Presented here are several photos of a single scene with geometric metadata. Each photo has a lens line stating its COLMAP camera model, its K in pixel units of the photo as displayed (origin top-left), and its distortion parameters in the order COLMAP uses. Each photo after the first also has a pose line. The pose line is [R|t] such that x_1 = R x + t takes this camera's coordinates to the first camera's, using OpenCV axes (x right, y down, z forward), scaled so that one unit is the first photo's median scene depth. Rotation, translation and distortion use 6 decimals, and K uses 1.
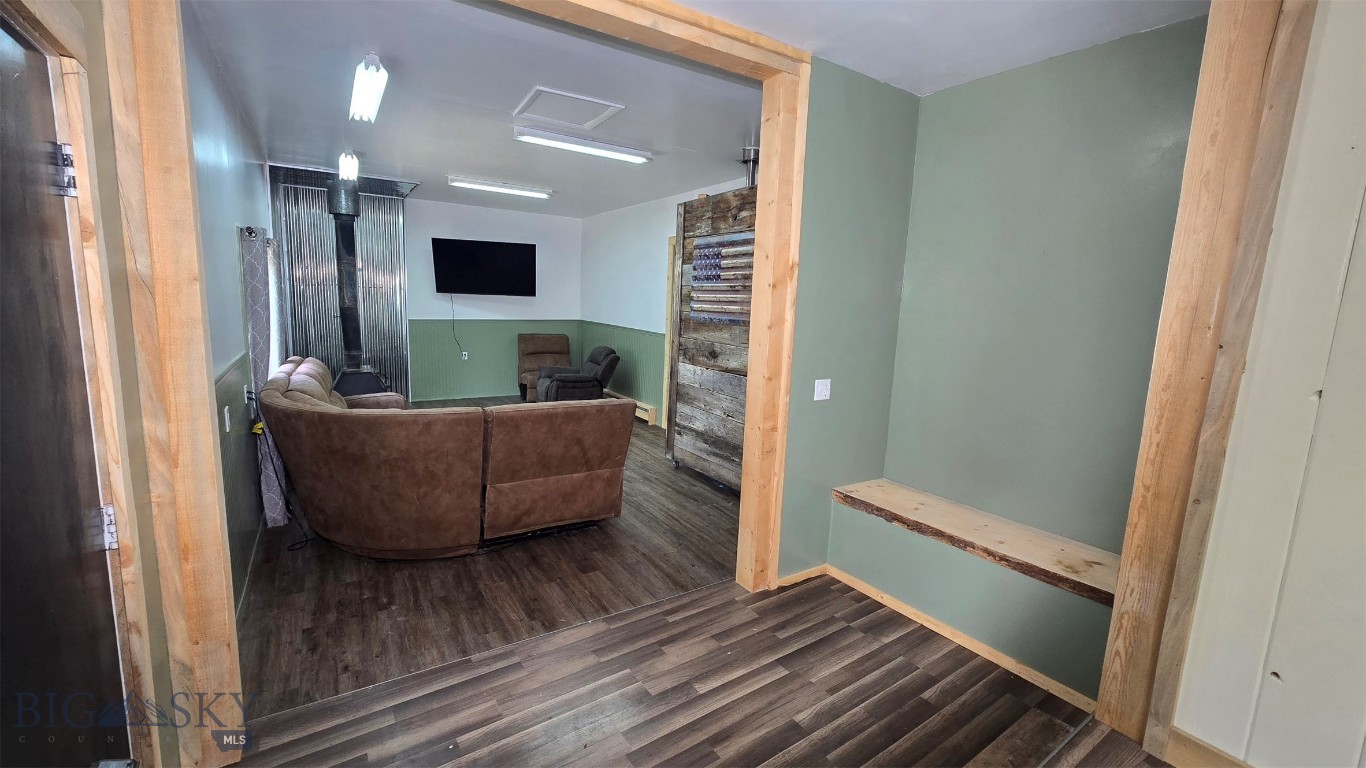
lens RADIAL K [[562.3, 0, 683.0], [0, 562.3, 384.0], [0, 0, 1]] dist [-0.000682, 0.000004]
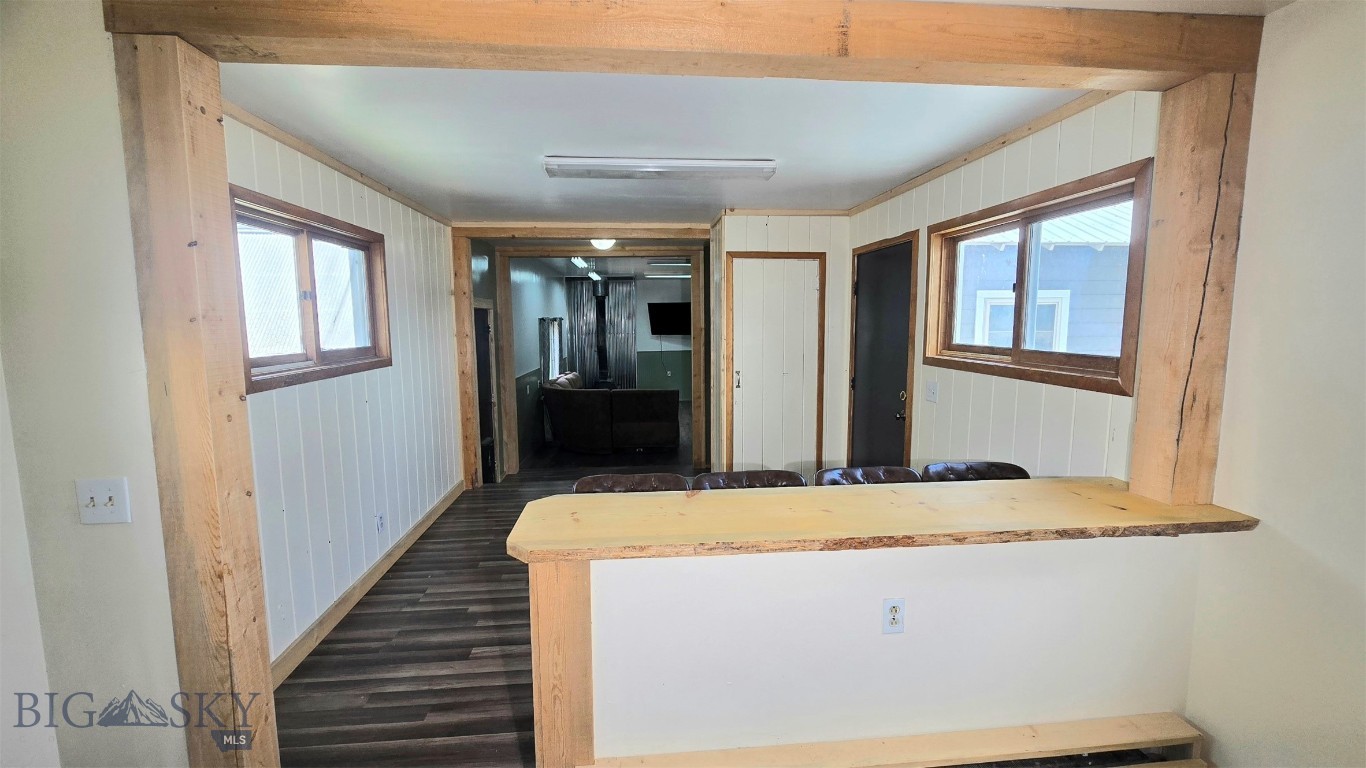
lens RADIAL K [[562.3, 0, 683.0], [0, 562.3, 384.0], [0, 0, 1]] dist [-0.000682, 0.000004]
pose [[0.875037, 0.015677, -0.483803, 0.578297], [-0.038070, 0.998608, -0.036498, 0.049297], [0.482557, 0.050356, 0.874416, -0.514176]]
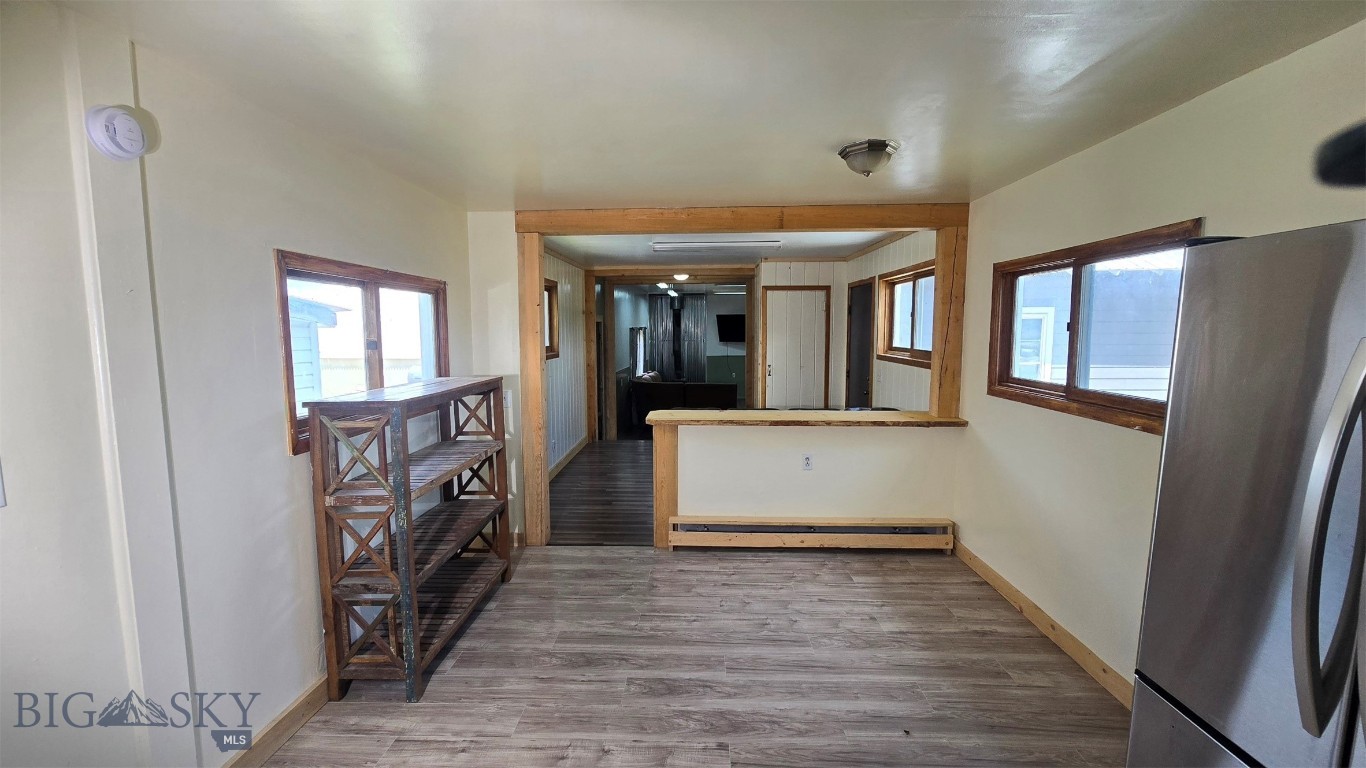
lens RADIAL K [[562.3, 0, 683.0], [0, 562.3, 384.0], [0, 0, 1]] dist [-0.000682, 0.000004]
pose [[0.805713, 0.022280, -0.591887, 0.794522], [-0.059811, 0.997245, -0.043881, 0.096957], [0.589279, 0.070757, 0.804825, -0.812015]]
